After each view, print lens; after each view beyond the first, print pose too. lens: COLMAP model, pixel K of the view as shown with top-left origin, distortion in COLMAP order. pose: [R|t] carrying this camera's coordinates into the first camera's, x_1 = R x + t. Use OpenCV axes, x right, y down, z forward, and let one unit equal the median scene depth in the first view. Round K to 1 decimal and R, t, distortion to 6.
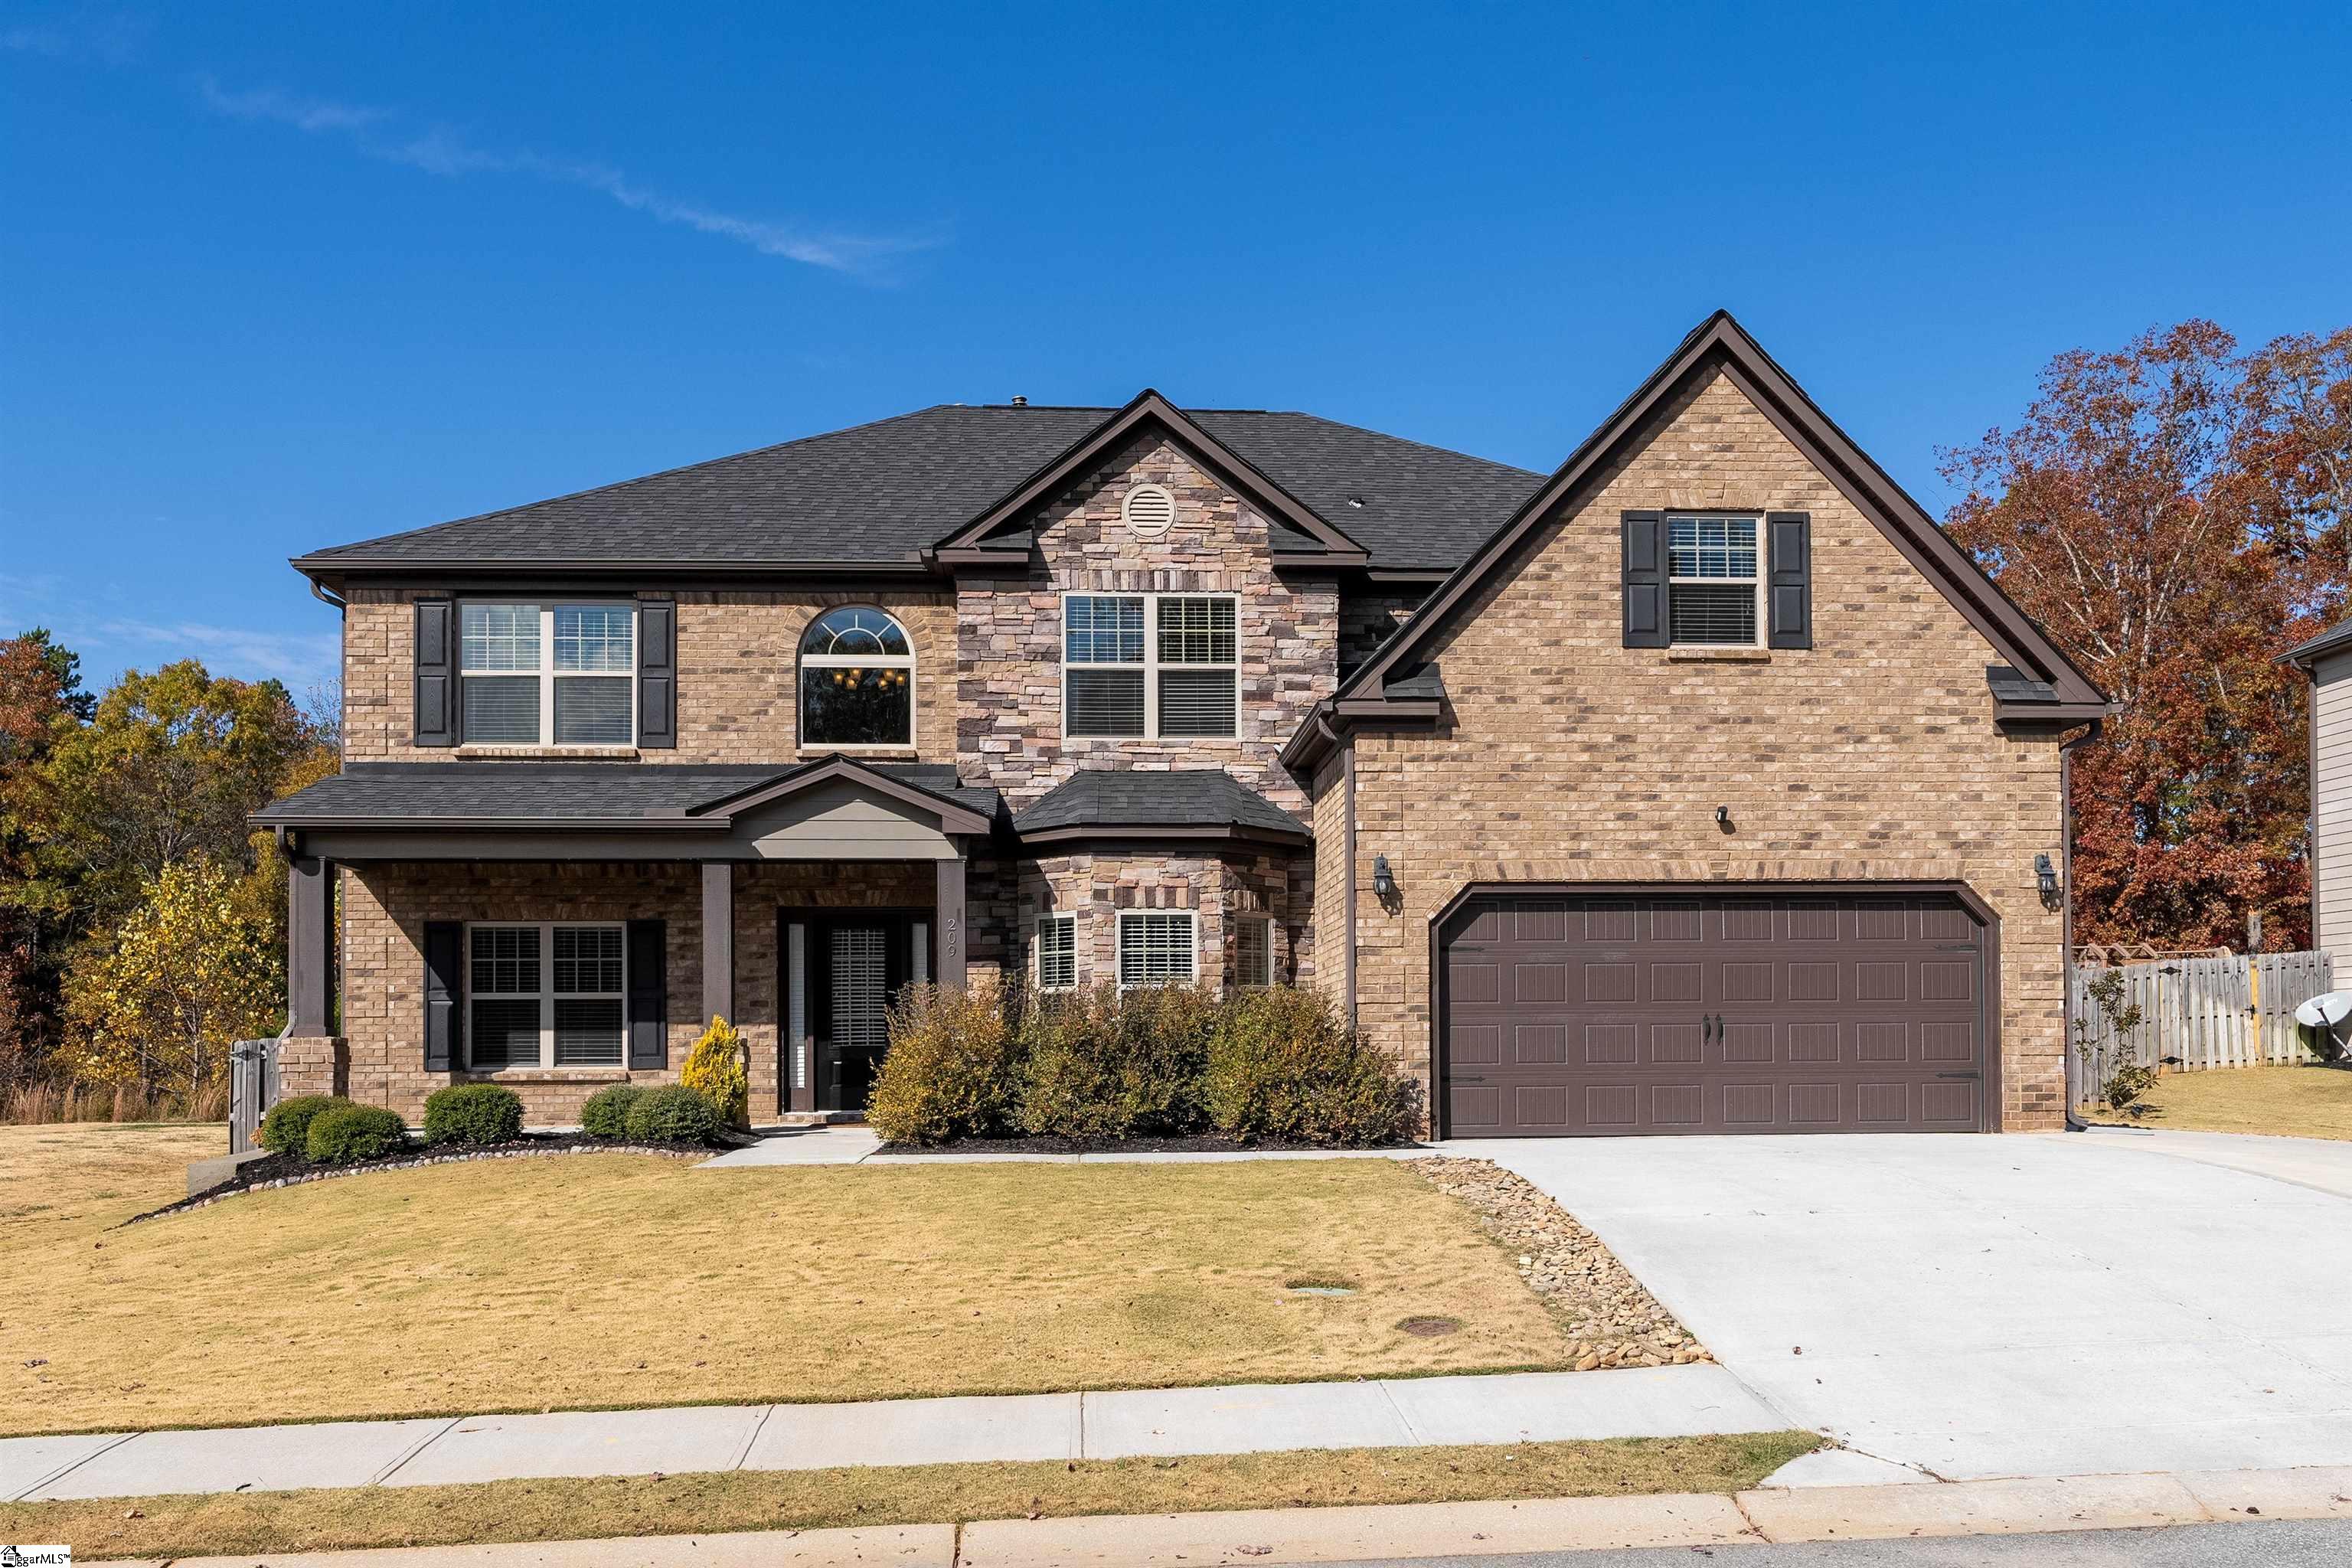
lens RADIAL K [[2018.8, 0, 1173.8], [0, 2018.8, 1012.6], [0, 0, 1]] dist [0.003383, -0.004749]
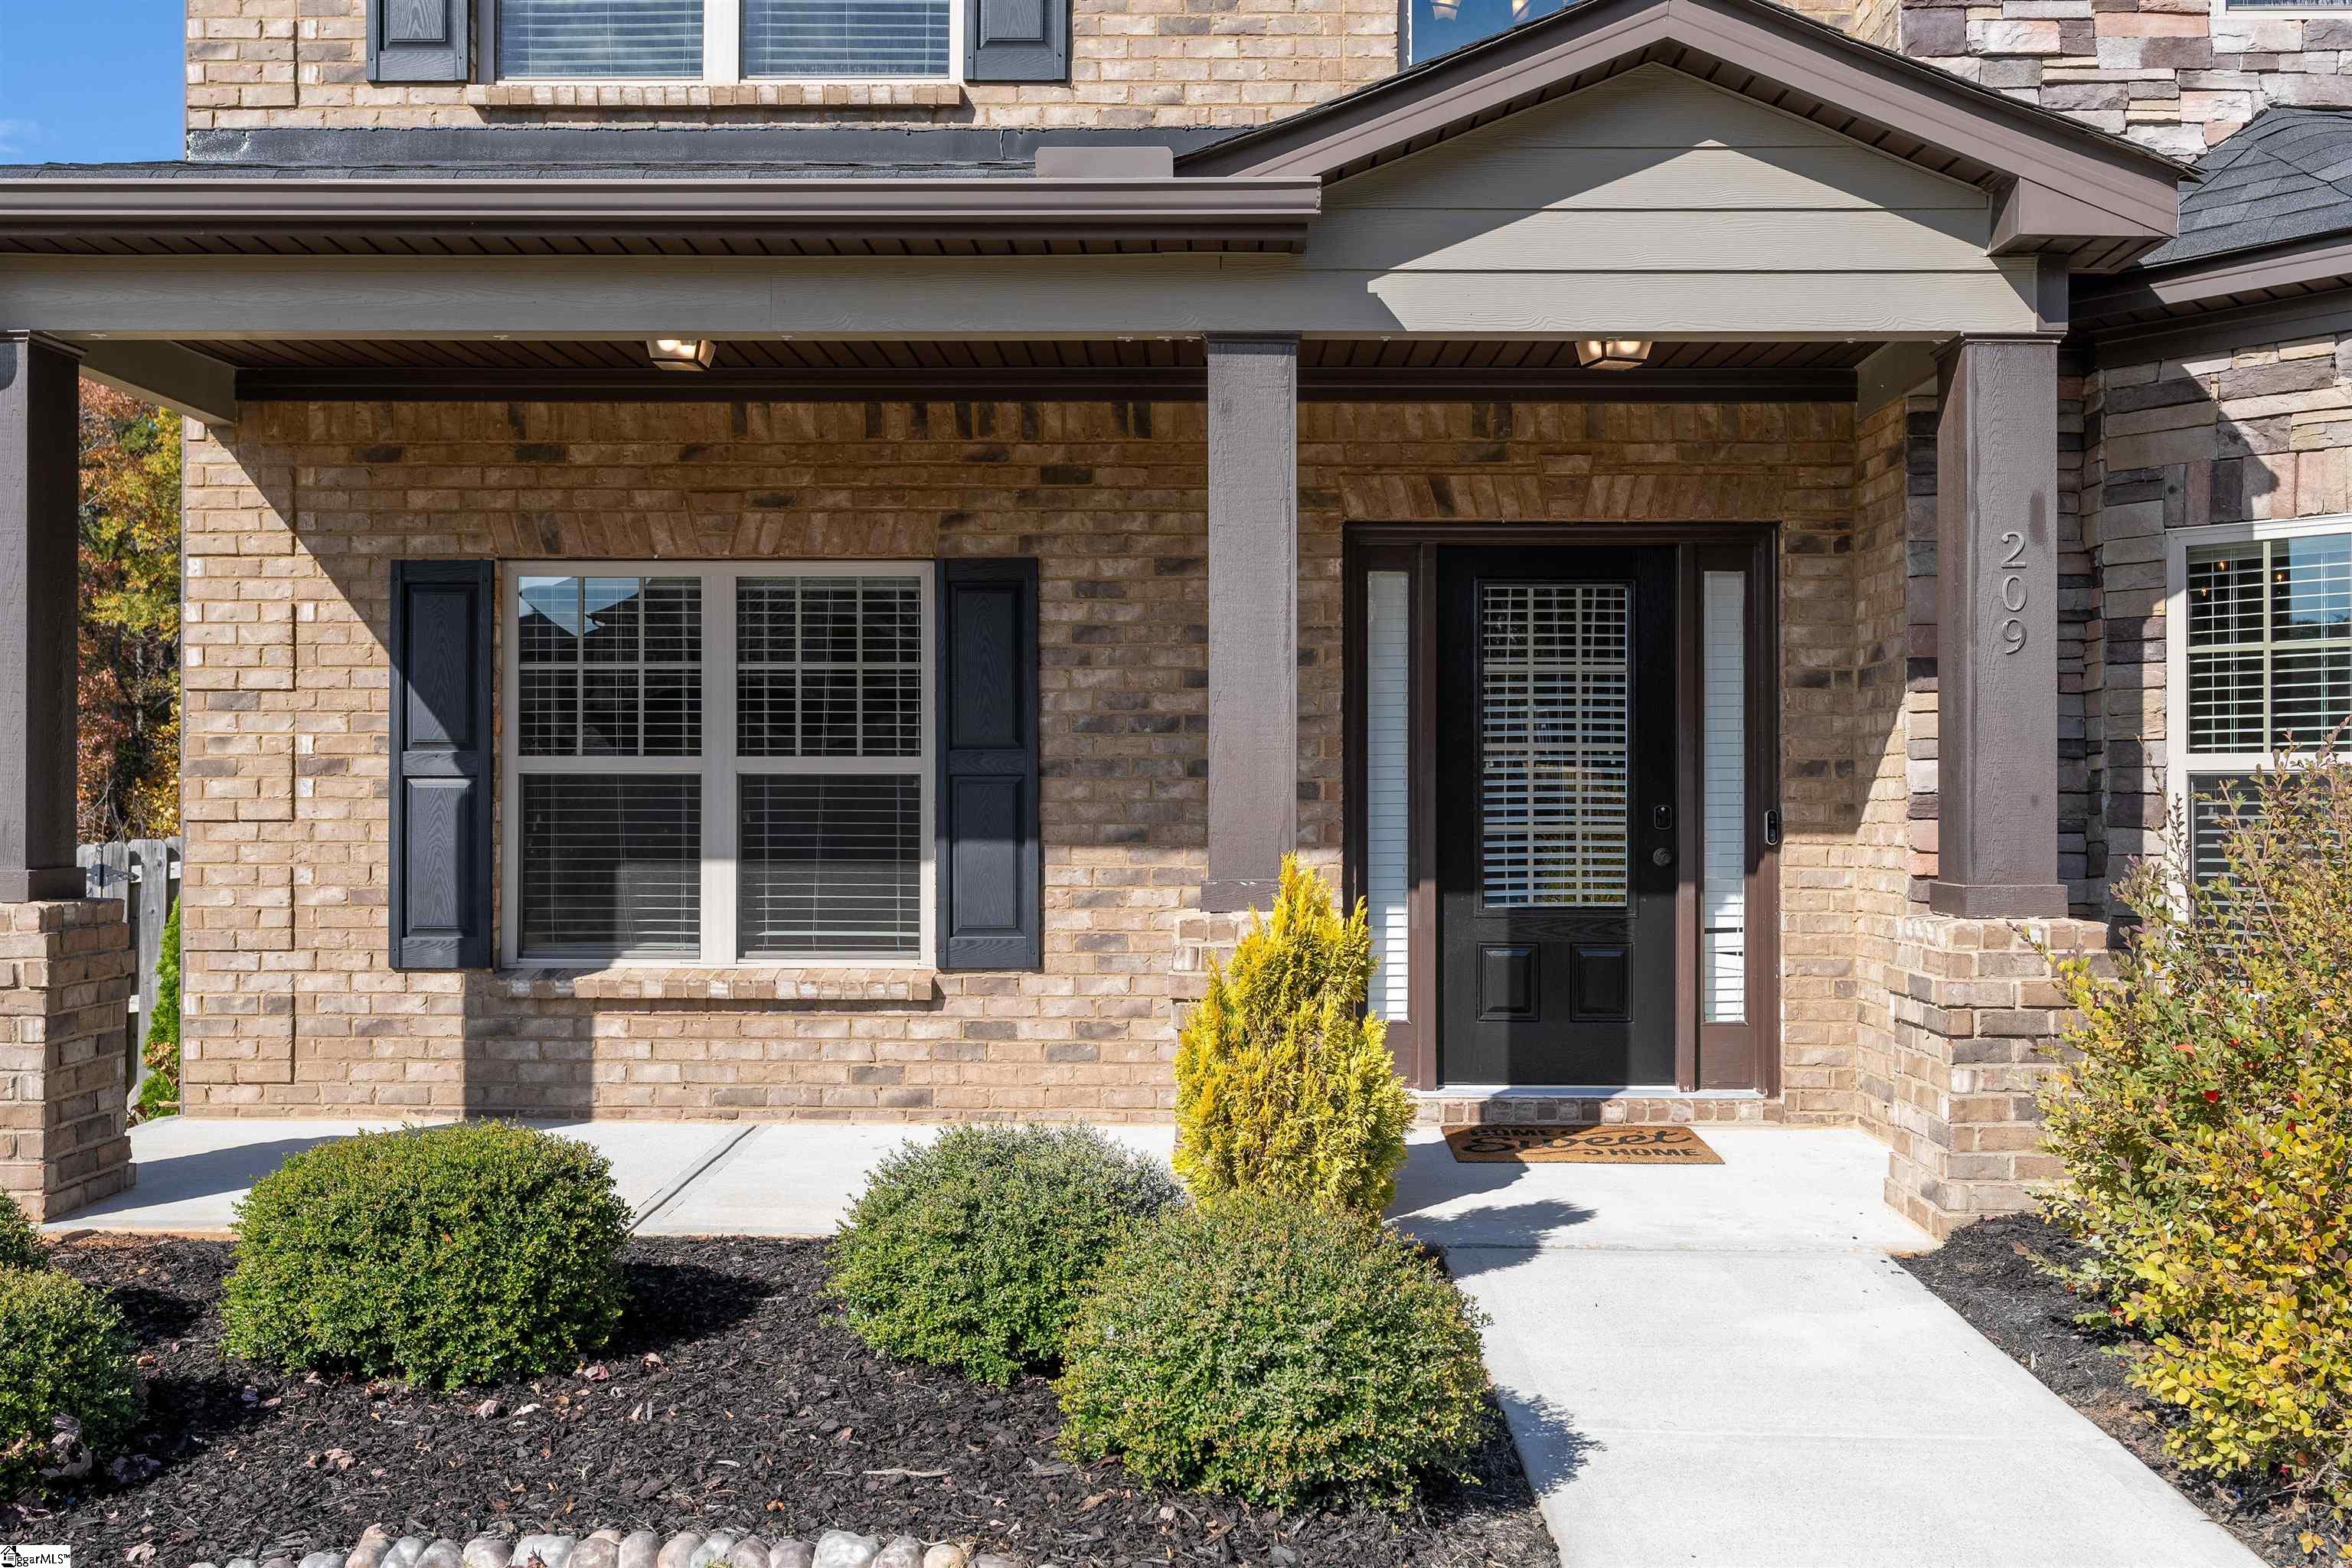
lens RADIAL K [[2084.5, 0, 1177.3], [0, 2084.5, 781.2], [0, 0, 1]] dist [-0.004452, 0.001765]
pose [[0.995908, 0.008085, -0.090005, -0.198140], [-0.006728, 0.999859, 0.015373, -0.012066], [0.090117, -0.014704, 0.995823, 0.645867]]
